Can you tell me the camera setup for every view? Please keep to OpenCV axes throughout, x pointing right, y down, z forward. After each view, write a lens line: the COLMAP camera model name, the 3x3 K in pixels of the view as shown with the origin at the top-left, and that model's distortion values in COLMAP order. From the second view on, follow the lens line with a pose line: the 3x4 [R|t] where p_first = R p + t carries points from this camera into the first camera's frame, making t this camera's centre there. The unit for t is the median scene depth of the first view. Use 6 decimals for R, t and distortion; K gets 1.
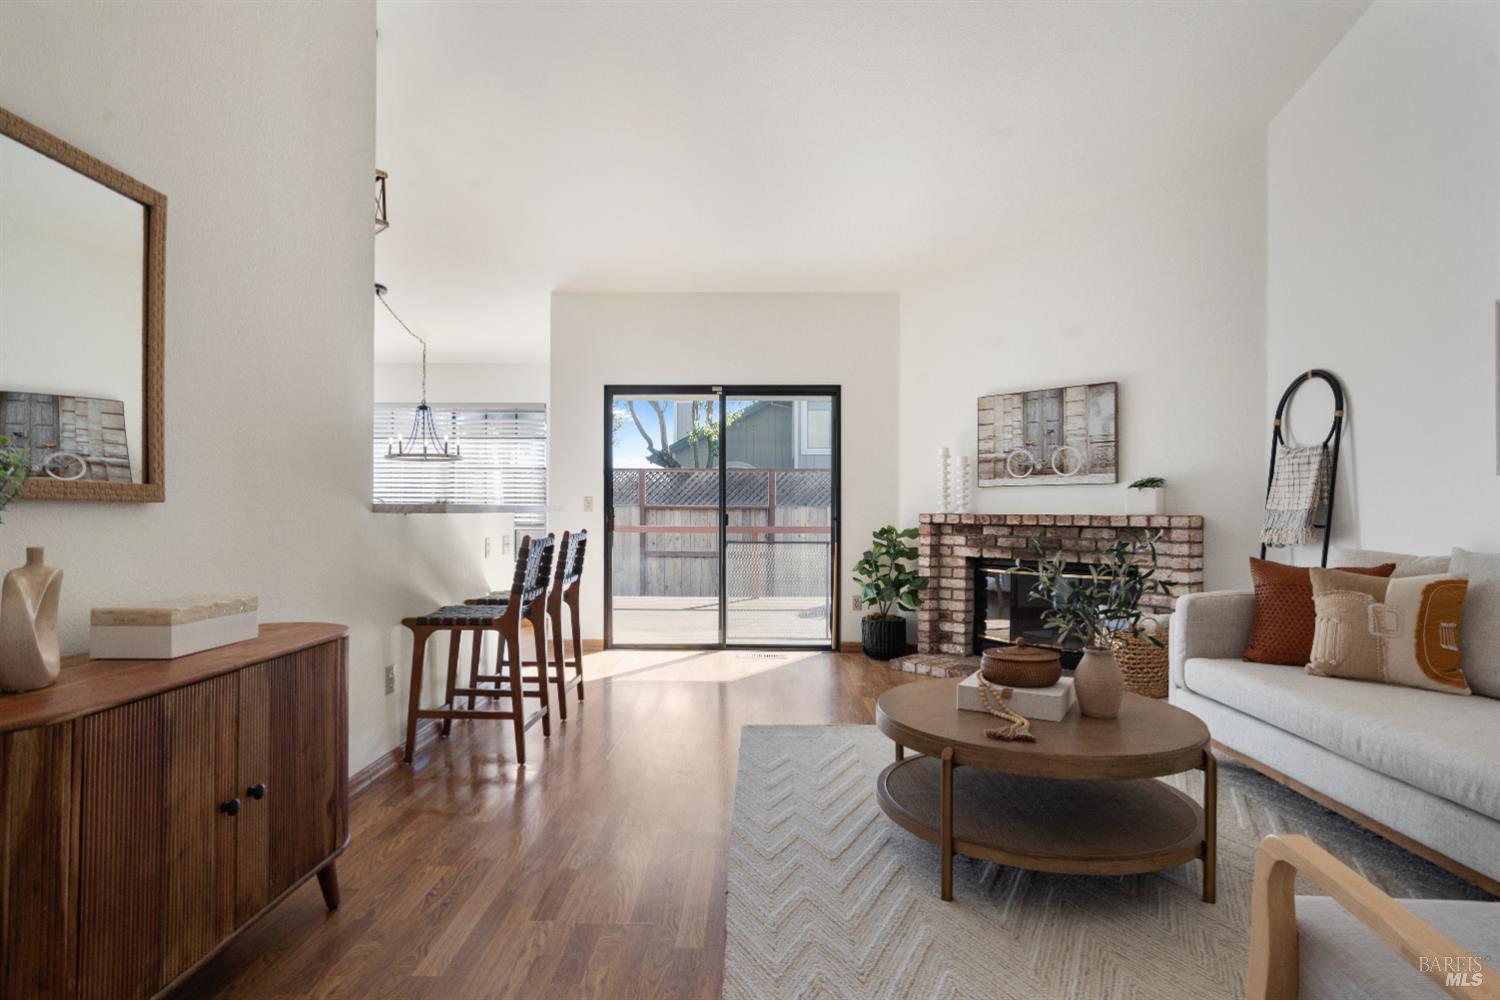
lens RADIAL K [[790.9, 0, 752.0], [0, 790.9, 509.1], [0, 0, 1]] dist [0.002887, 0.014956]
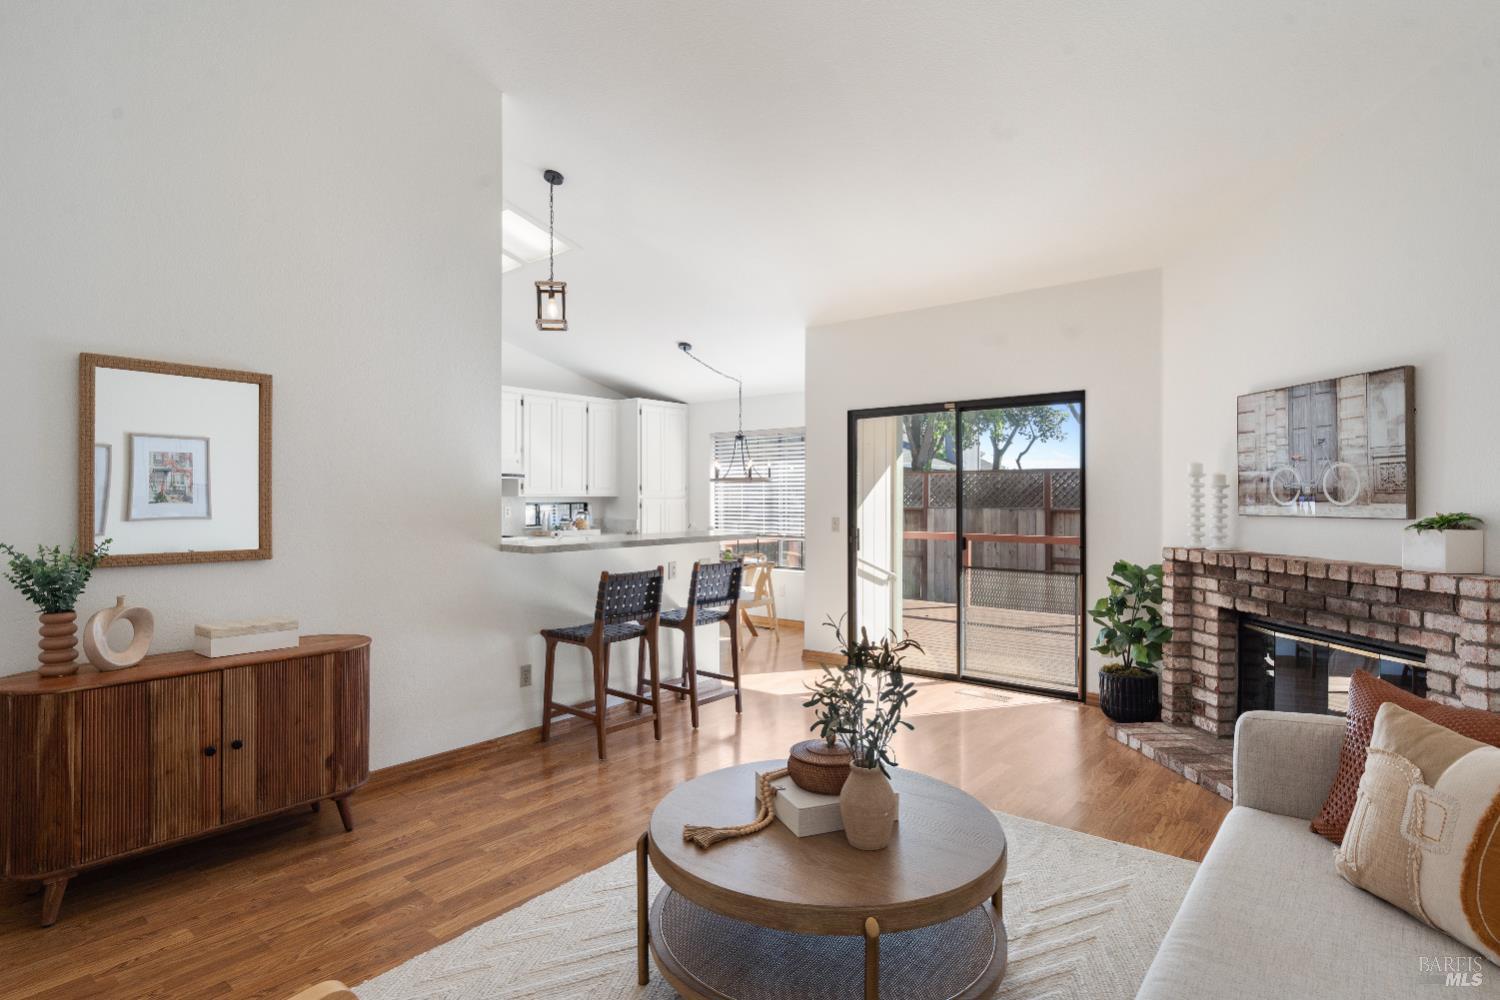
lens RADIAL K [[781.2, 0, 750.0], [0, 781.2, 500.0], [0, 0, 1]] dist [0.003314, 0.000916]
pose [[0.779850, -0.002645, -0.625961, 0.408532], [0.006113, 0.999976, 0.003390, -0.050274], [0.625937, -0.006470, 0.779847, 0.135212]]
